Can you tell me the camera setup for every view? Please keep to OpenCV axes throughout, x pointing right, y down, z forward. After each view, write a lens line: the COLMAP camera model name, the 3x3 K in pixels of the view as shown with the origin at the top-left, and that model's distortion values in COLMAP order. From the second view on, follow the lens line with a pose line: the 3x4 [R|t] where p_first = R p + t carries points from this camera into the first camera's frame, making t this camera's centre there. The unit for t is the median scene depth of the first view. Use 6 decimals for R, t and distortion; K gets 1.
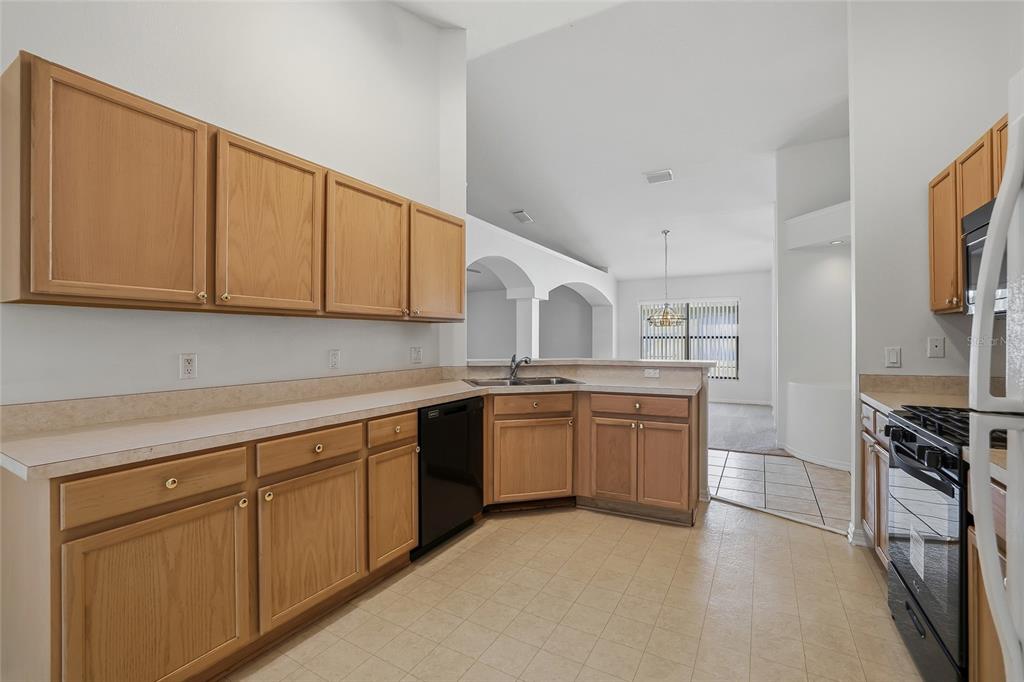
lens RADIAL K [[441.3, 0, 511.2], [0, 441.3, 339.3], [0, 0, 1]] dist [-0.050174, 0.018249]
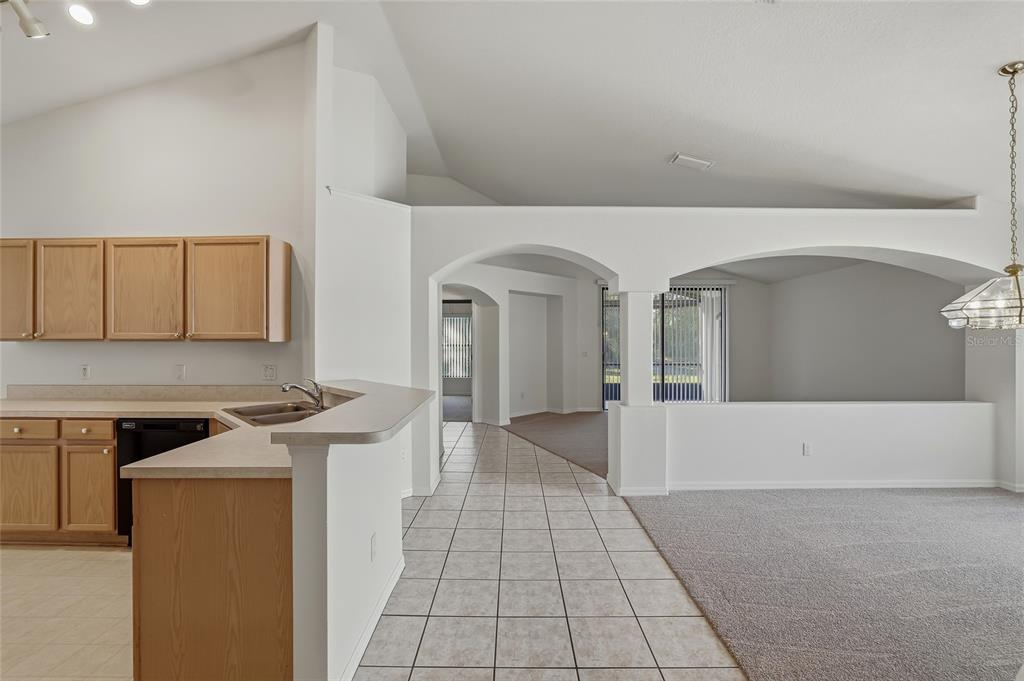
lens RADIAL K [[441.3, 0, 511.2], [0, 441.3, 338.8], [0, 0, 1]] dist [-0.050174, 0.018249]
pose [[0.493644, -0.000066, -0.869664, 1.107967], [-0.000305, 1.000000, -0.000248, -0.050018], [0.869664, 0.000388, 0.493644, 1.120839]]
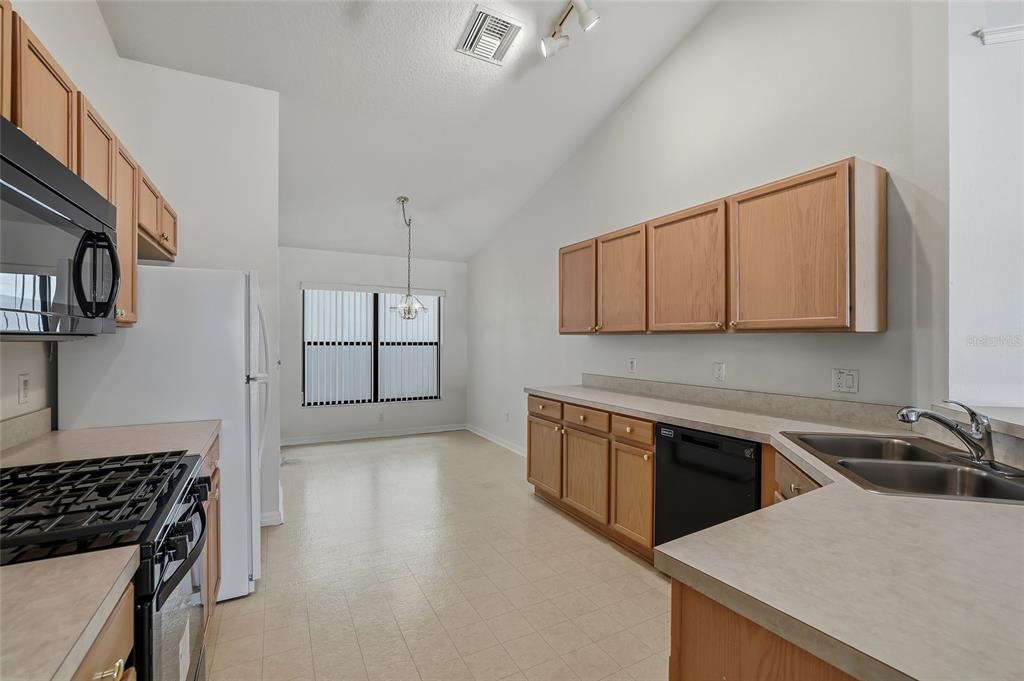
lens RADIAL K [[441.3, 0, 511.2], [0, 441.3, 338.8], [0, 0, 1]] dist [-0.050174, 0.018249]
pose [[-0.526399, -0.001280, -0.850237, 0.699710], [-0.001812, 0.999998, -0.000384, -0.030438], [0.850236, 0.001338, -0.526400, 1.031978]]
